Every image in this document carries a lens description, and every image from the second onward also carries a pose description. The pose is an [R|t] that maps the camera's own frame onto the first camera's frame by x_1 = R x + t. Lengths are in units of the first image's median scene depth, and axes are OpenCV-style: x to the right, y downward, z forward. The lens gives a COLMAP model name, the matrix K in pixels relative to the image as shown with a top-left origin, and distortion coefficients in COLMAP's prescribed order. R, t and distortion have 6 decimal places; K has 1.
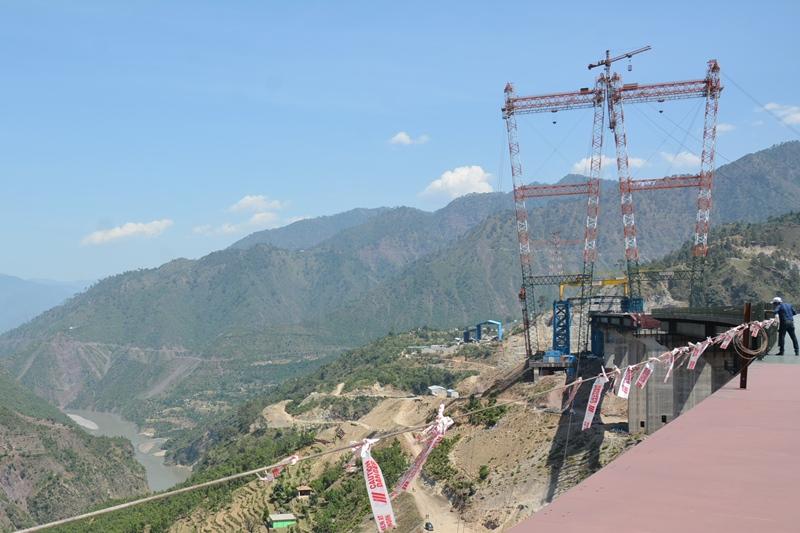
lens RADIAL K [[897.0, 0, 243.4], [0, 897.0, 365.1], [0, 0, 1]] dist [-0.005273, -0.000143]
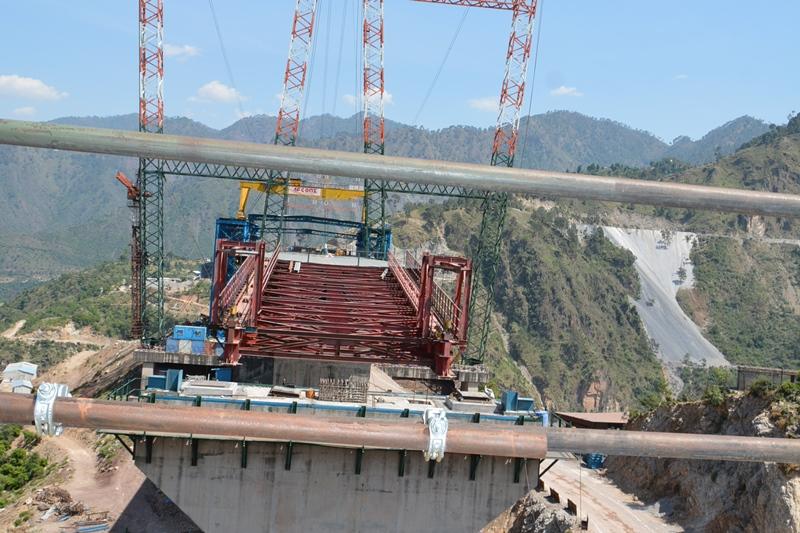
lens RADIAL K [[961.8, 0, 416.5], [0, 961.8, 233.7], [0, 0, 1]] dist [0.012756, -0.003104]
pose [[0.910761, 0.105437, 0.399245, 0.202758], [-0.079257, 0.993511, -0.081575, -0.025032], [-0.405255, 0.042653, 0.913208, 0.420191]]
